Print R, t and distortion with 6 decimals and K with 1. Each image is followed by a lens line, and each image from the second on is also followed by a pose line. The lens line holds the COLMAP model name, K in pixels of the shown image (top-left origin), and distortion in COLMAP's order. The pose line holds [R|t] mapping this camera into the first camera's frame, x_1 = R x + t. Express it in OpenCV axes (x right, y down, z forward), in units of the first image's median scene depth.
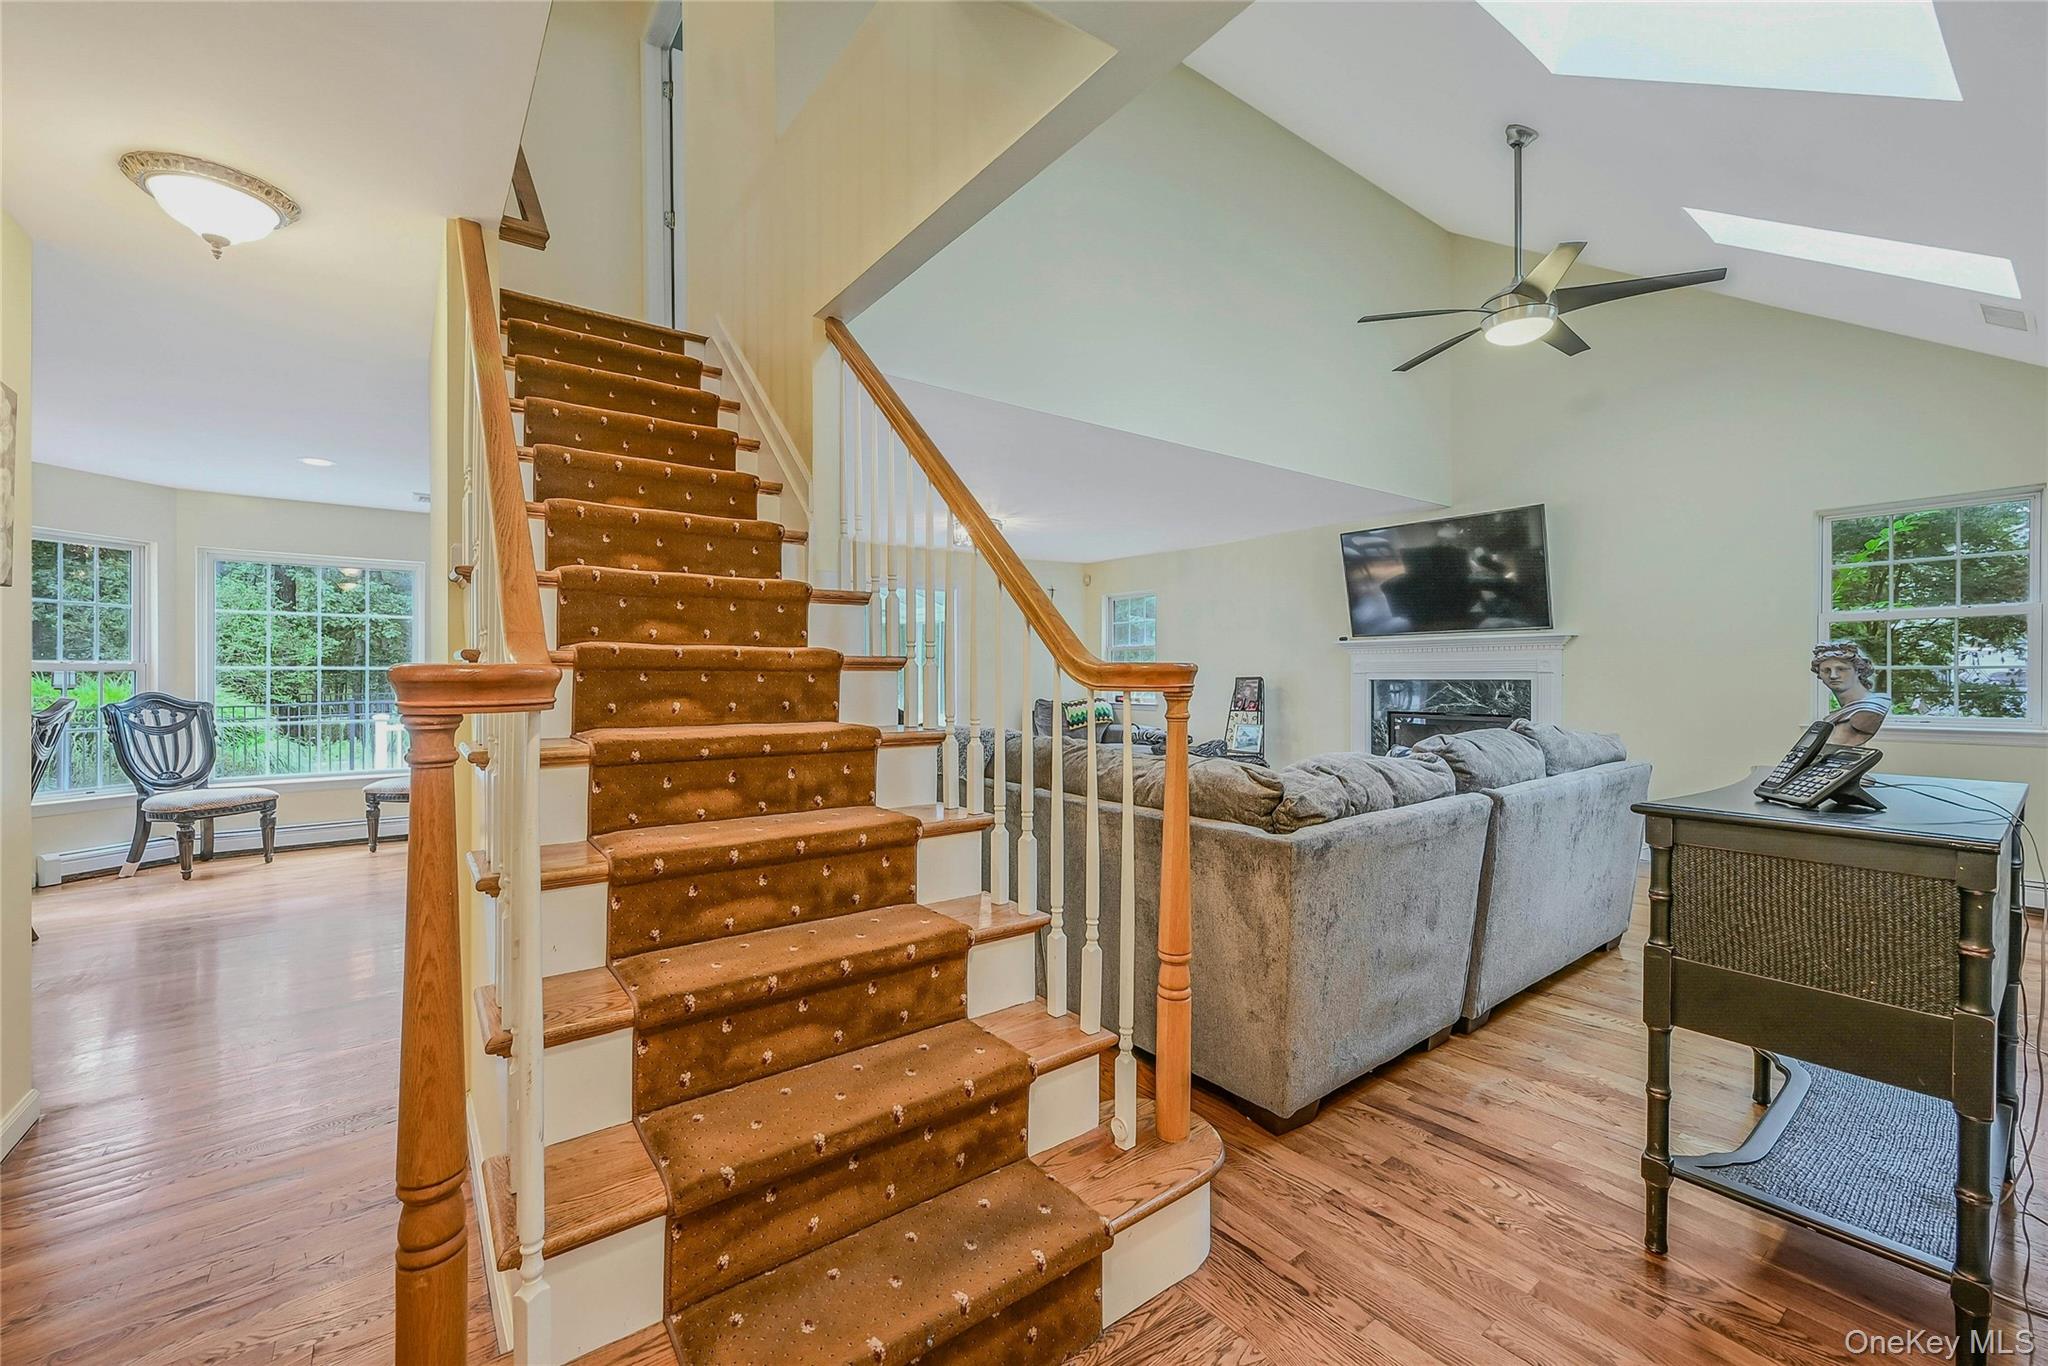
lens RADIAL K [[843.0, 0, 1039.3], [0, 843.0, 669.9], [0, 0, 1]] dist [-0.009197, 0.001492]
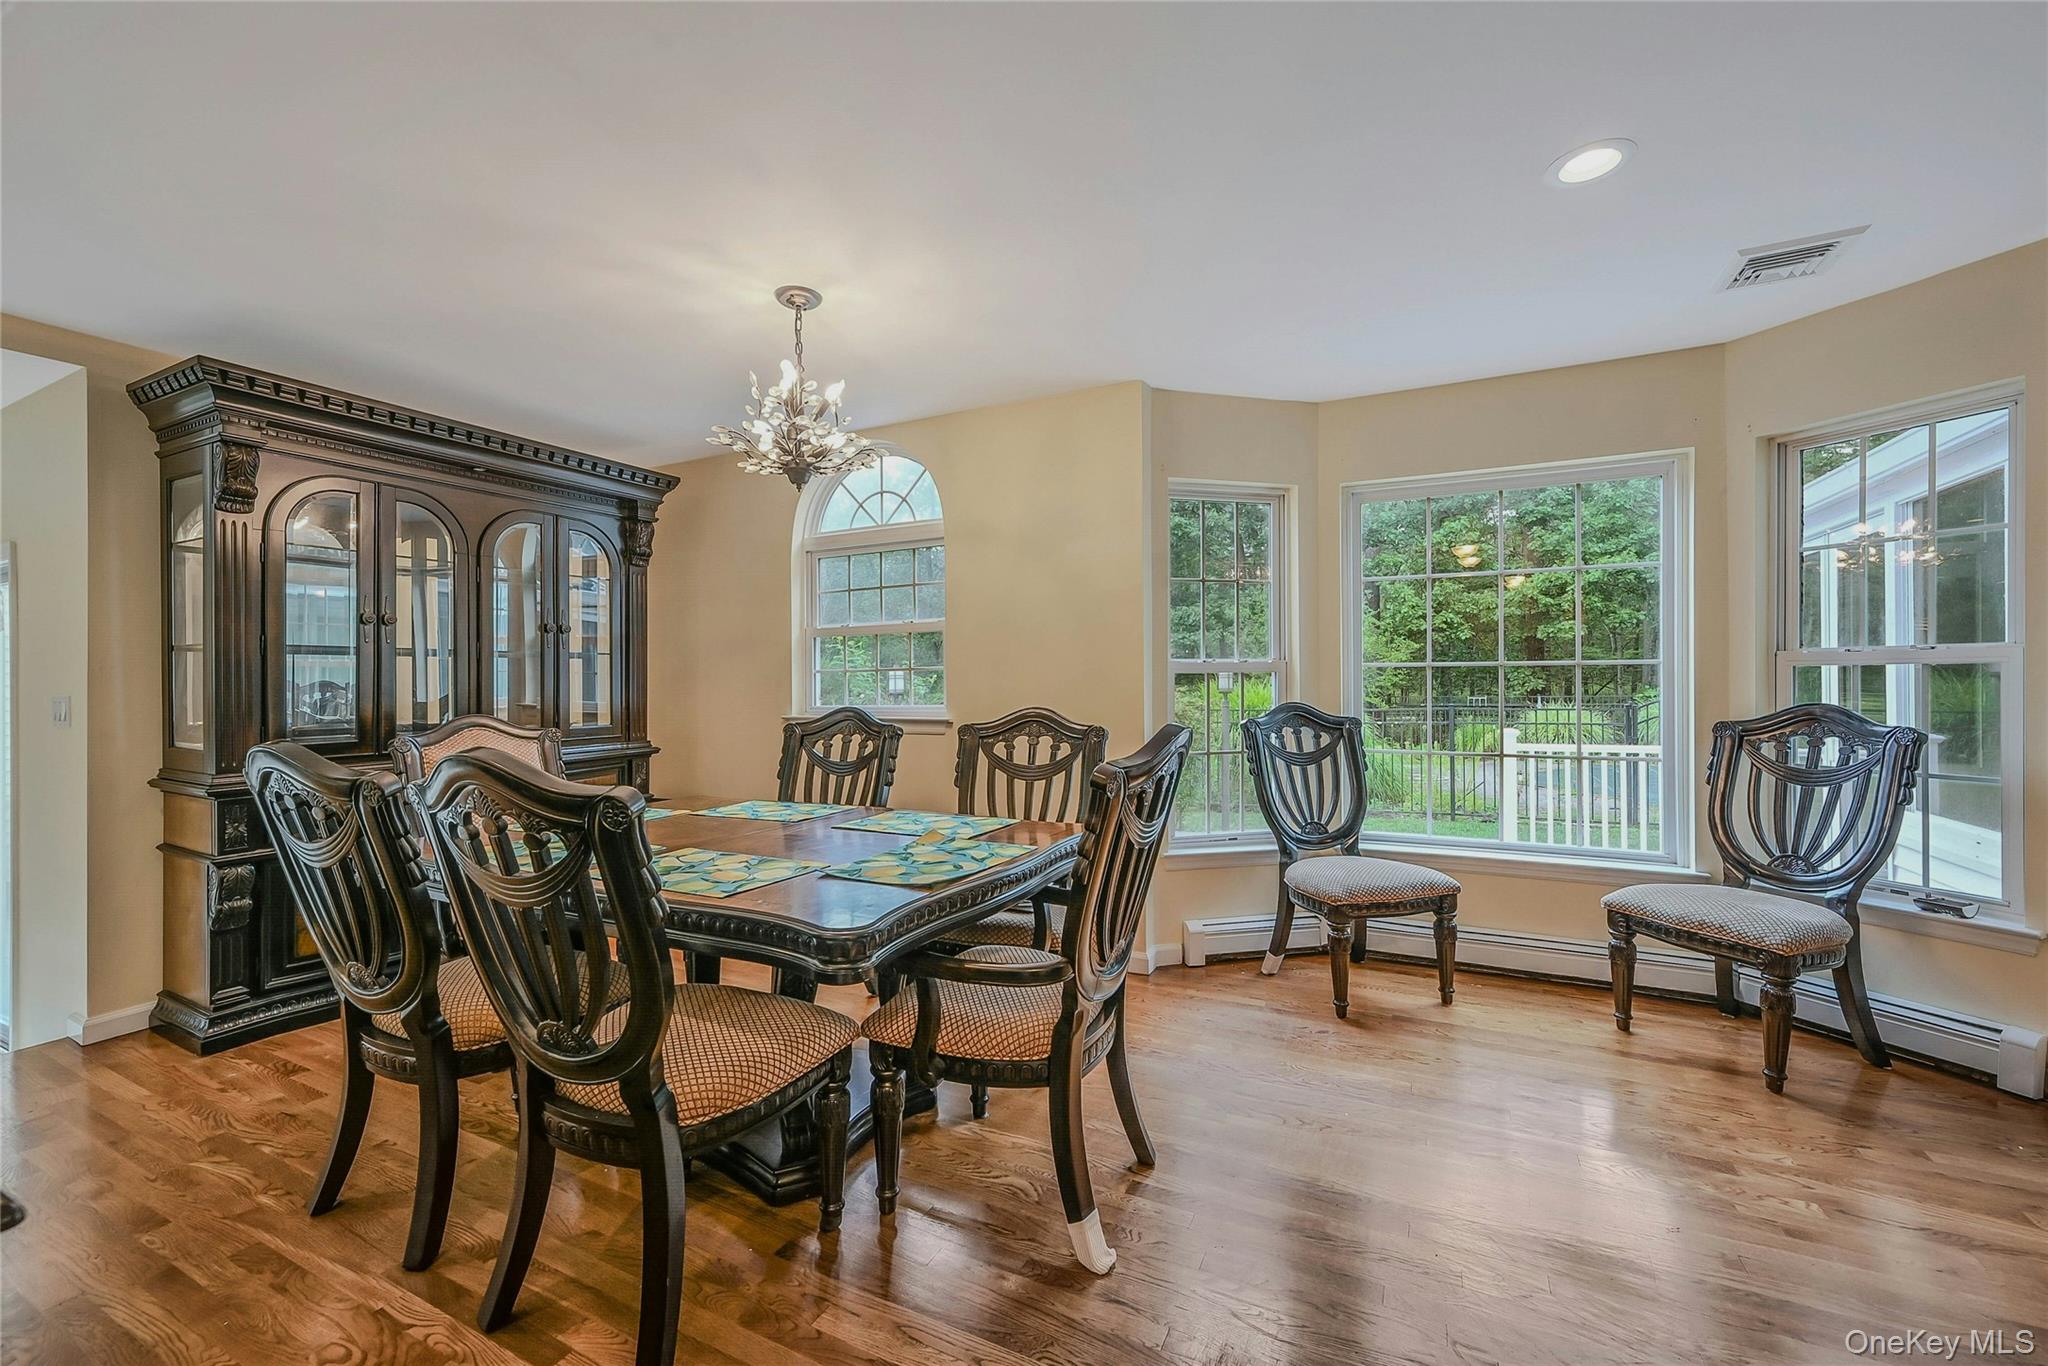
lens RADIAL K [[843.0, 0, 1023.7], [0, 843.0, 678.9], [0, 0, 1]] dist [-0.009197, 0.001492]
pose [[0.442172, -0.006877, -0.896904, -0.541038], [0.012837, 0.999917, -0.001338, 0.005702], [0.896838, -0.010922, 0.442223, 0.497755]]
